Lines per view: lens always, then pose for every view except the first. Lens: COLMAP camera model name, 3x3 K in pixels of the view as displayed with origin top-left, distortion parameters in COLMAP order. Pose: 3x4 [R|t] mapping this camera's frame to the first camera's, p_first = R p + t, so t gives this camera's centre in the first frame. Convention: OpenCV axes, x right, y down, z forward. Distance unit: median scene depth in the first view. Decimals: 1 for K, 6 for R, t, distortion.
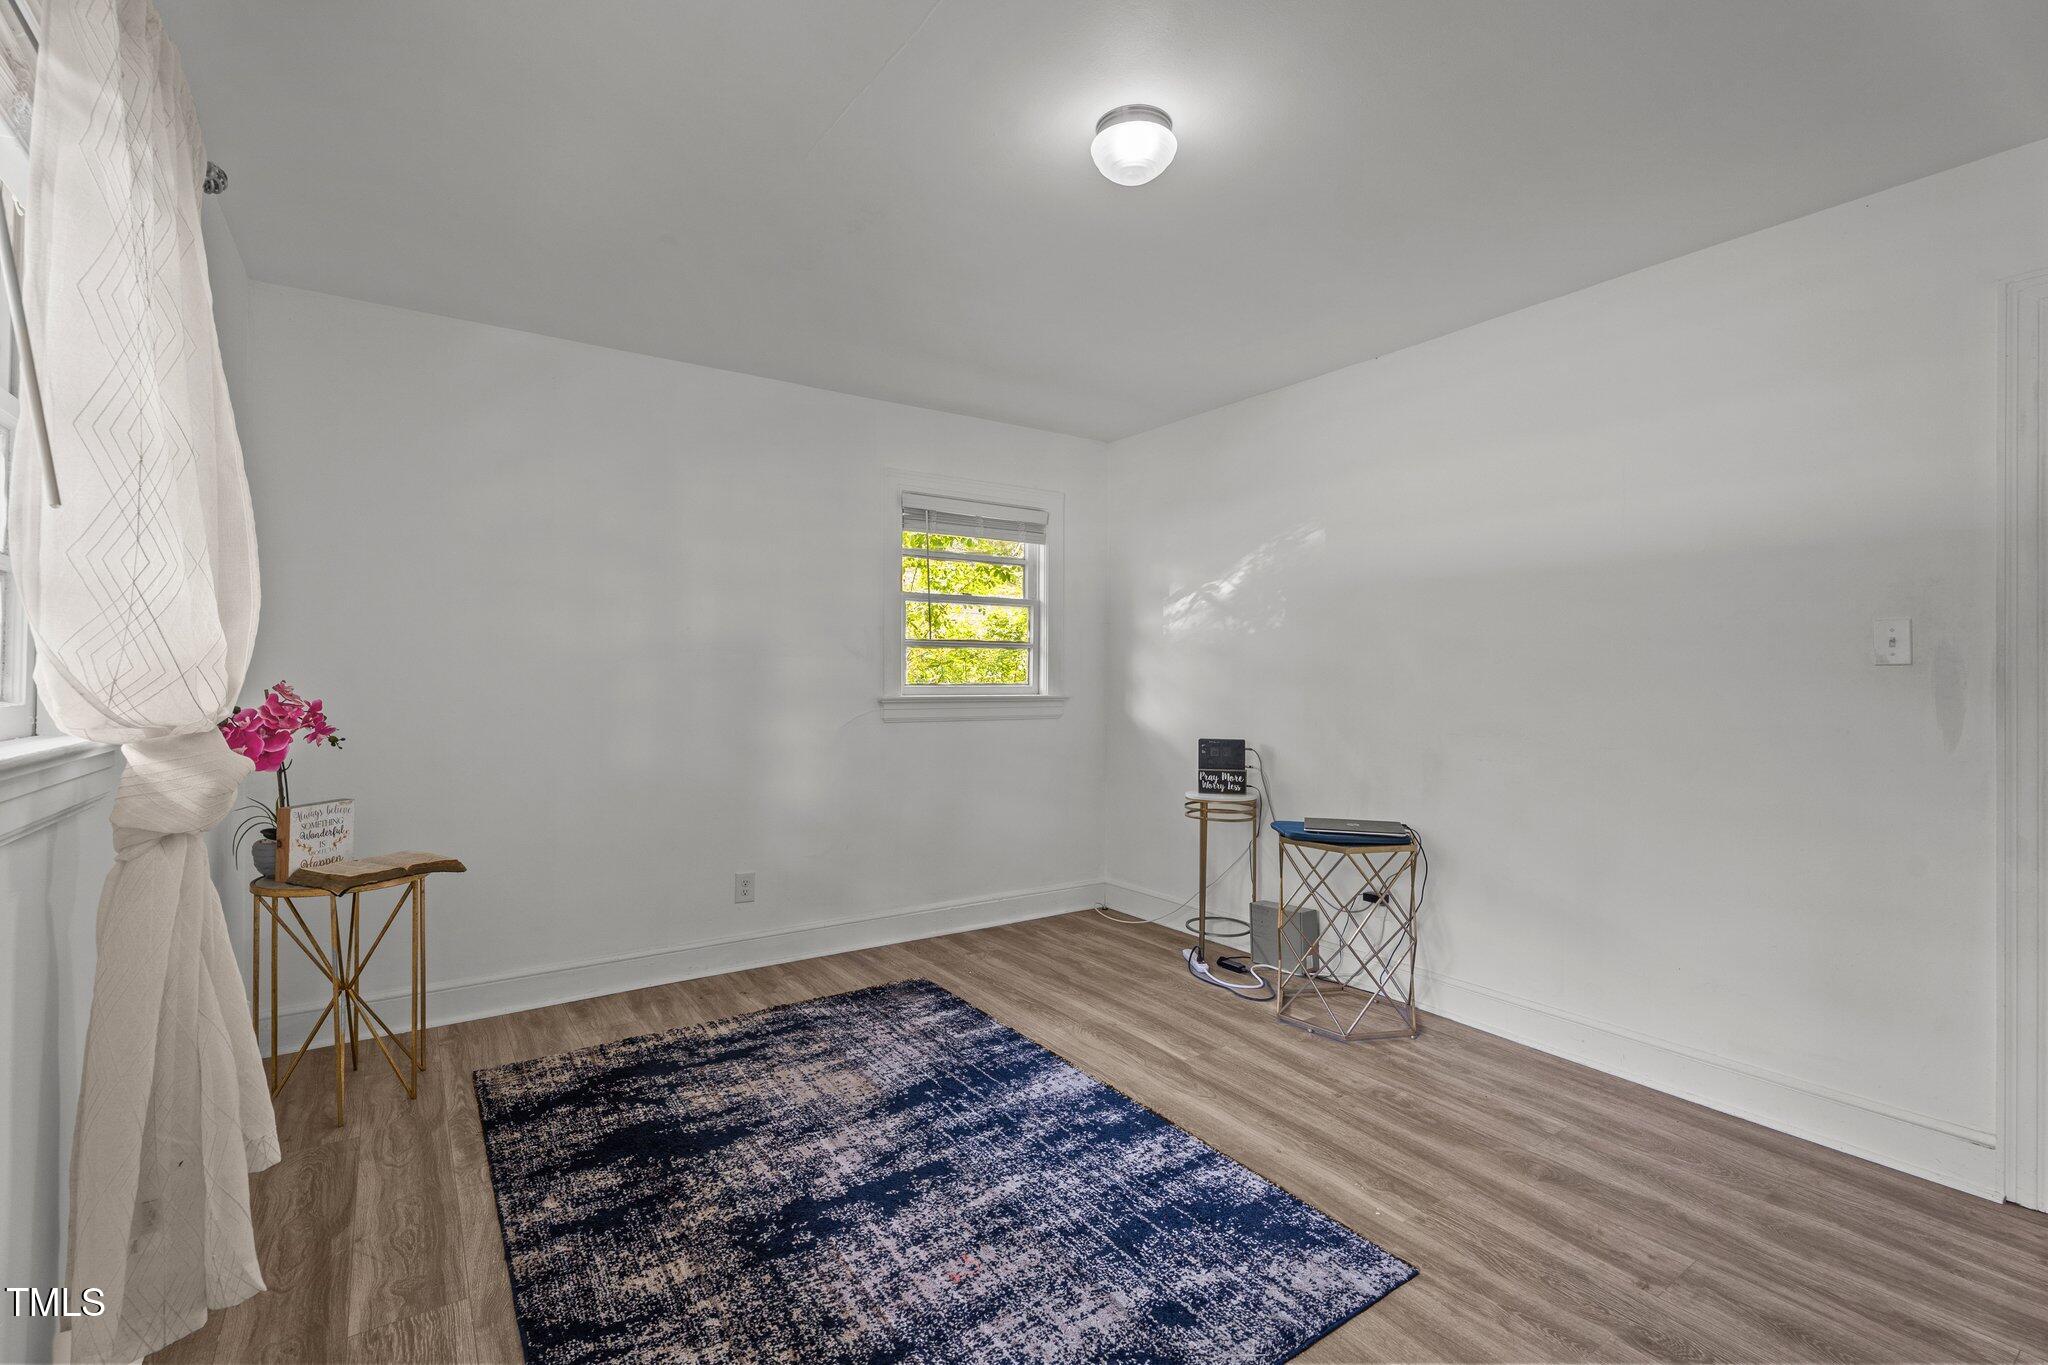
lens RADIAL K [[920.6, 0, 1024.6], [0, 920.6, 682.7], [0, 0, 1]] dist [-0.003568, -0.000578]
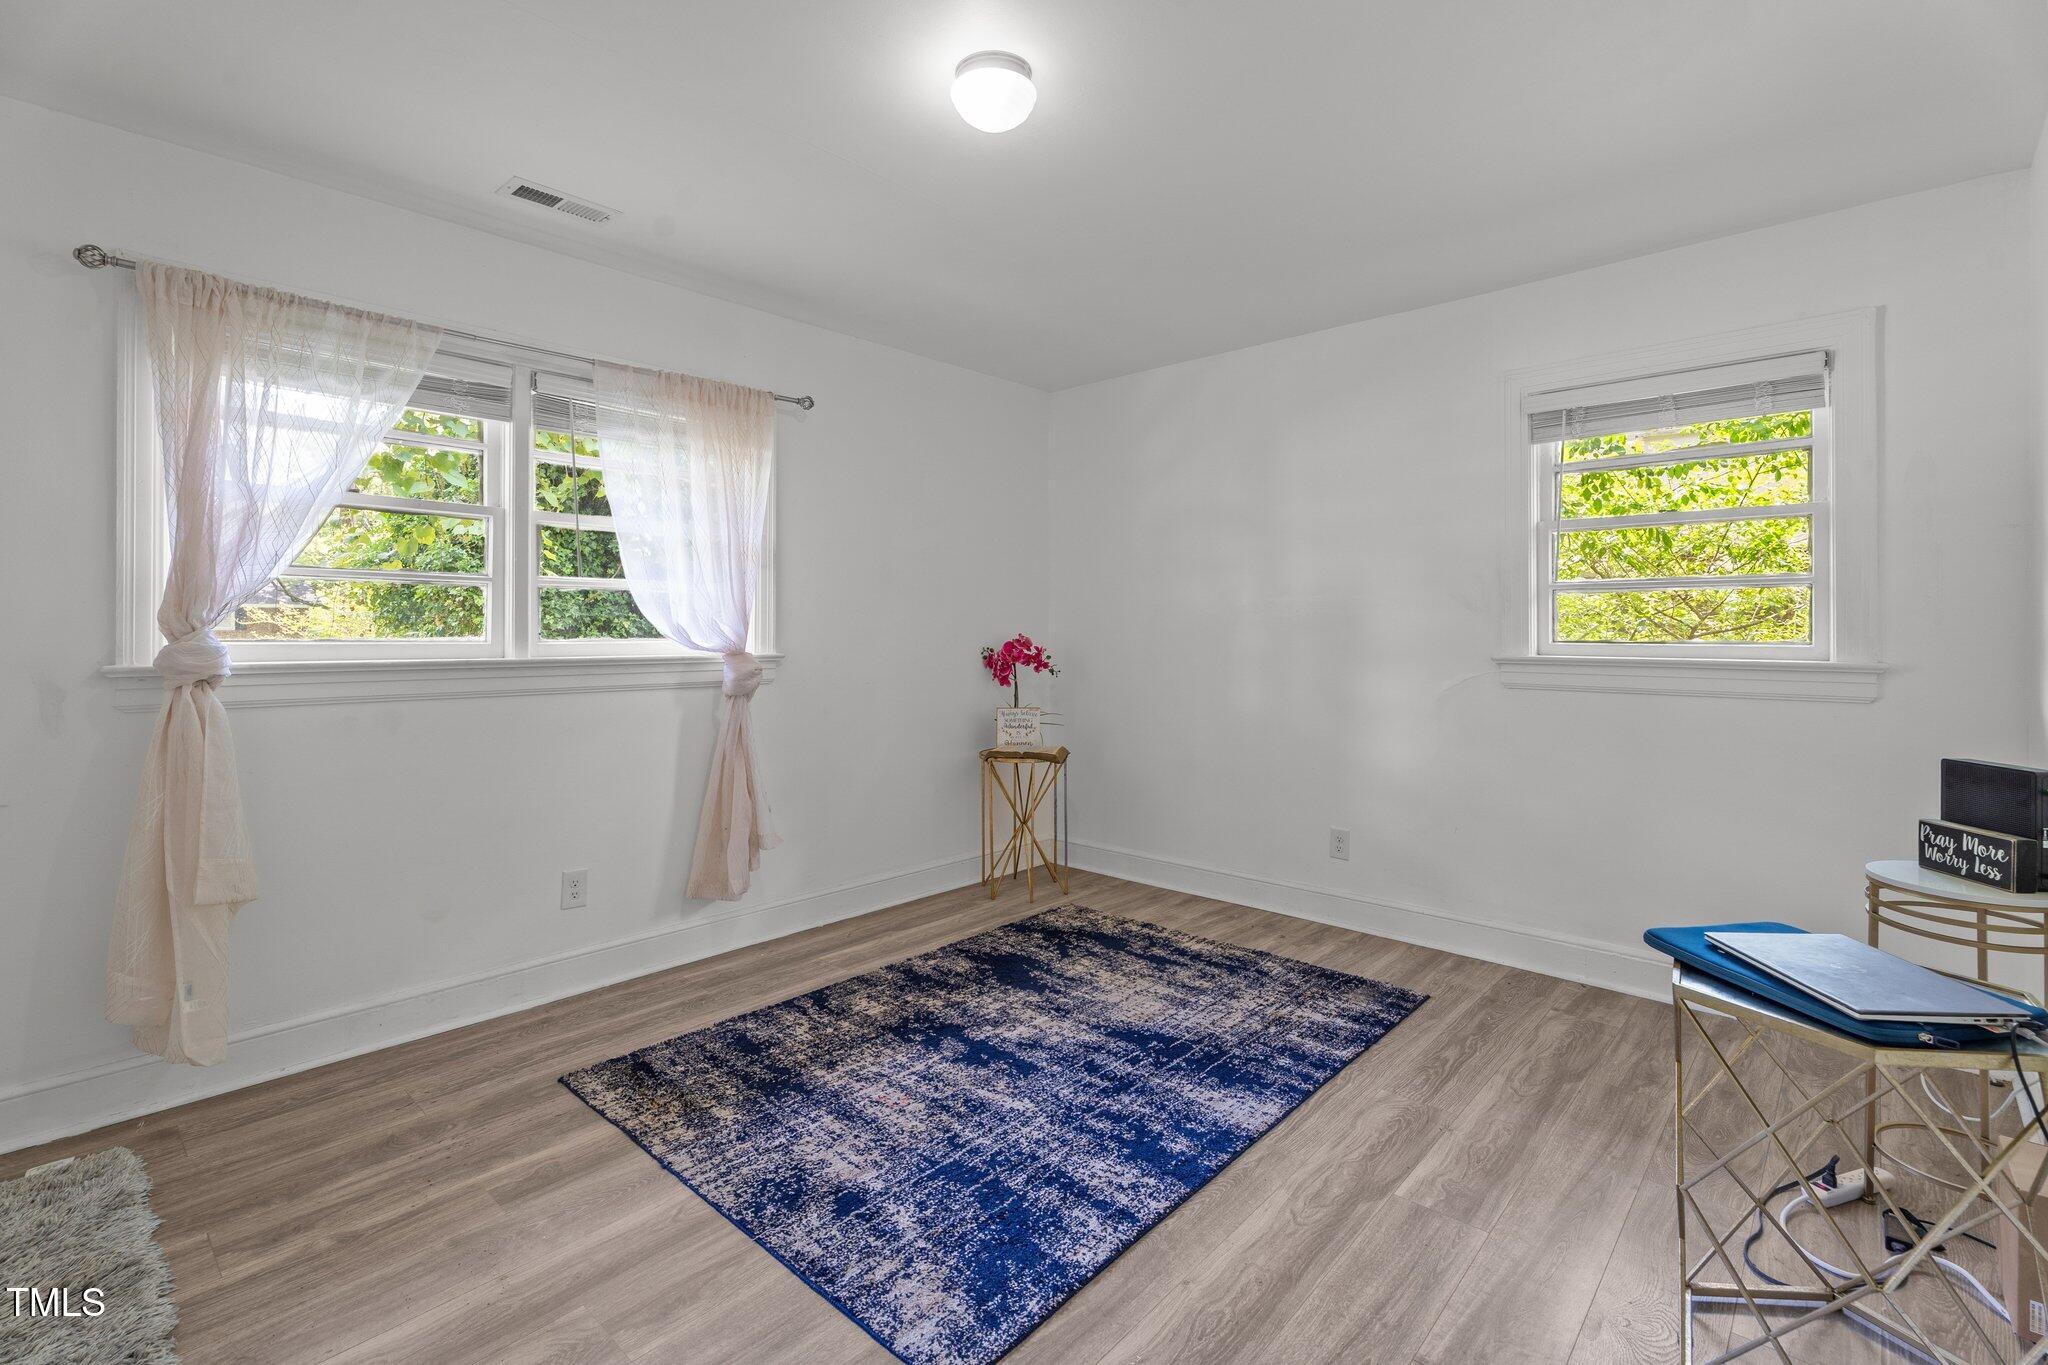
lens RADIAL K [[920.6, 0, 995.1], [0, 920.6, 626.9], [0, 0, 1]] dist [-0.003568, -0.000578]
pose [[0.199475, -0.006109, -0.979884, 0.874567], [-0.006120, 0.999953, -0.007479, -0.002551], [0.979884, 0.007489, 0.199428, 0.639151]]
